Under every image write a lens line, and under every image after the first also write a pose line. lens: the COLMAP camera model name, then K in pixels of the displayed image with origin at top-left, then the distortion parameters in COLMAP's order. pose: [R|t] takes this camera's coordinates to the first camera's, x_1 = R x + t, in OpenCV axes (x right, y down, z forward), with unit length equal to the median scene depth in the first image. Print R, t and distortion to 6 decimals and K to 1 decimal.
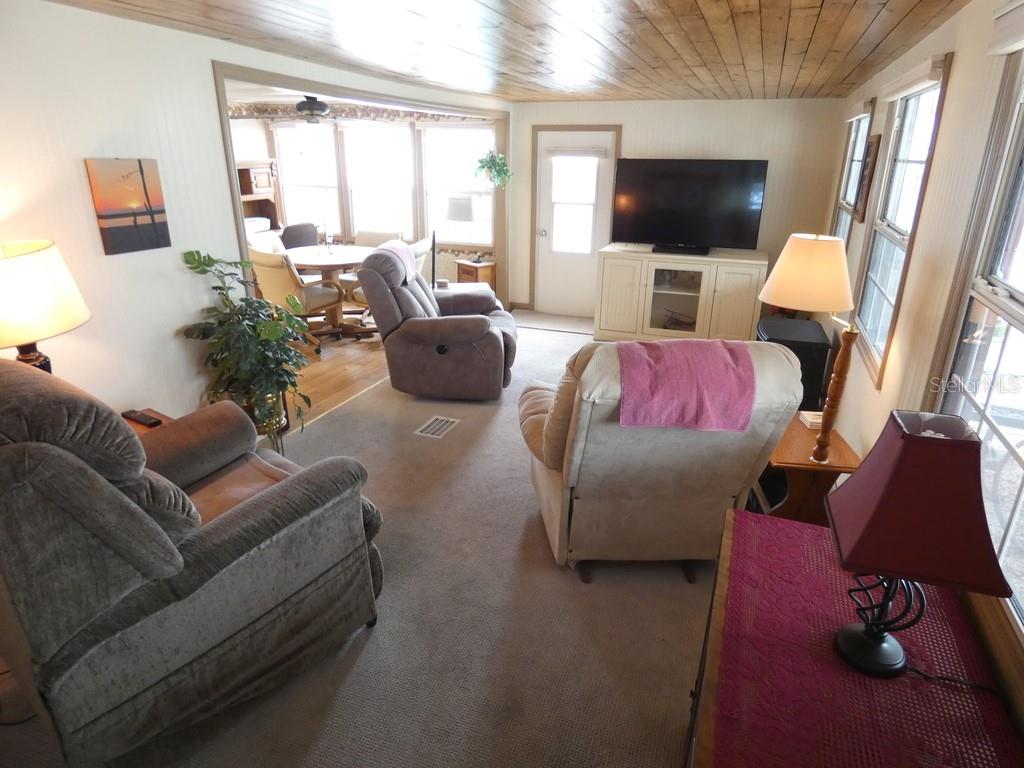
lens RADIAL K [[612.4, 0, 517.8], [0, 612.4, 381.4], [0, 0, 1]] dist [-0.005131, 0.000629]
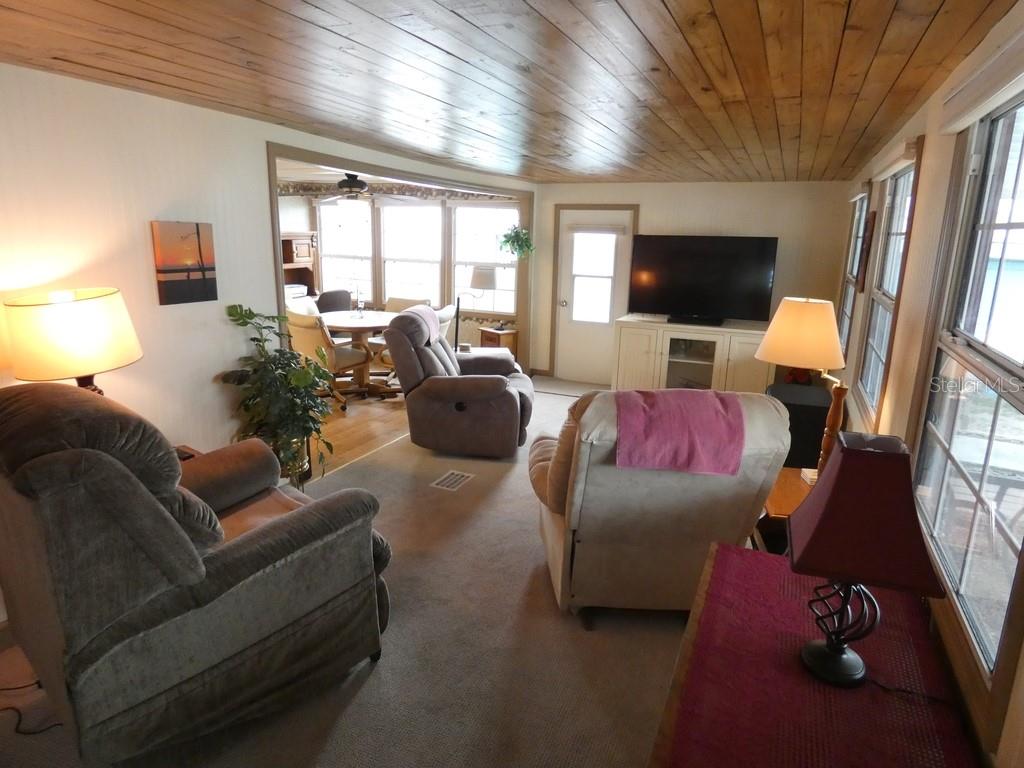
lens RADIAL K [[613.5, 0, 513.7], [0, 613.5, 380.2], [0, 0, 1]] dist [0.004280, -0.005805]
pose [[0.998443, 0.024910, -0.049916, 0.030267], [-0.030854, 0.992039, -0.122091, 0.046177], [0.046477, 0.123441, 0.991263, -0.064824]]
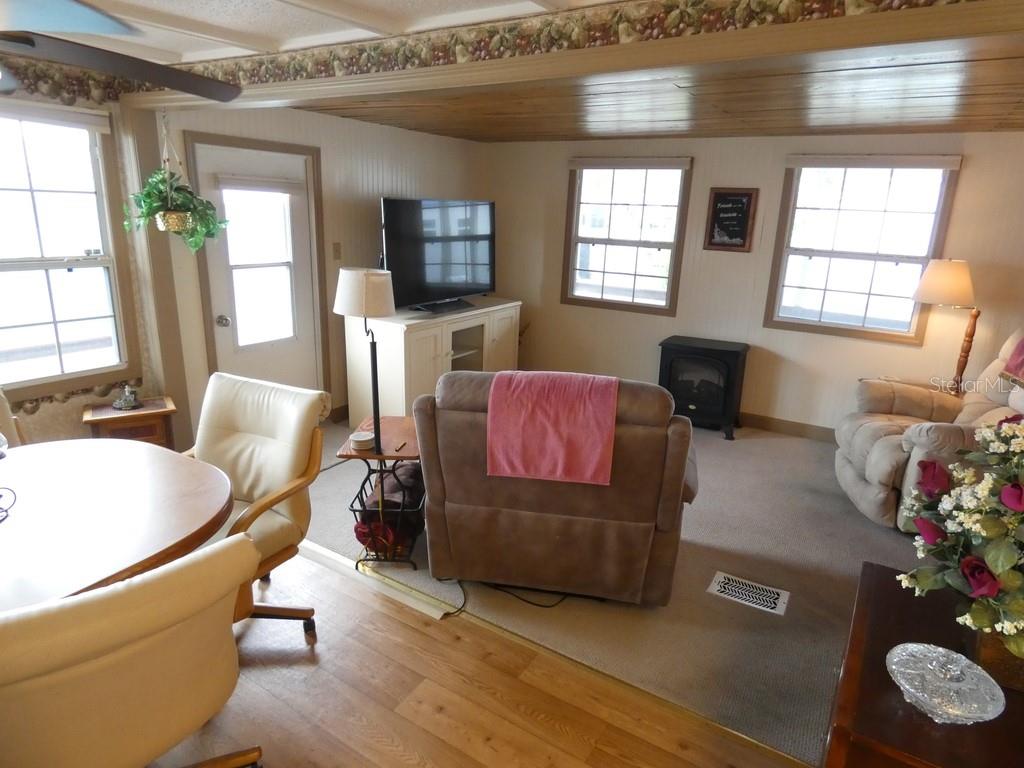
lens RADIAL K [[613.5, 0, 513.7], [0, 613.5, 380.2], [0, 0, 1]] dist [0.004280, -0.005805]
pose [[0.184482, -0.270646, 0.944837, -1.186580], [0.310665, 0.928107, 0.205196, -0.572455], [-0.932445, 0.255672, 0.255299, 1.572525]]
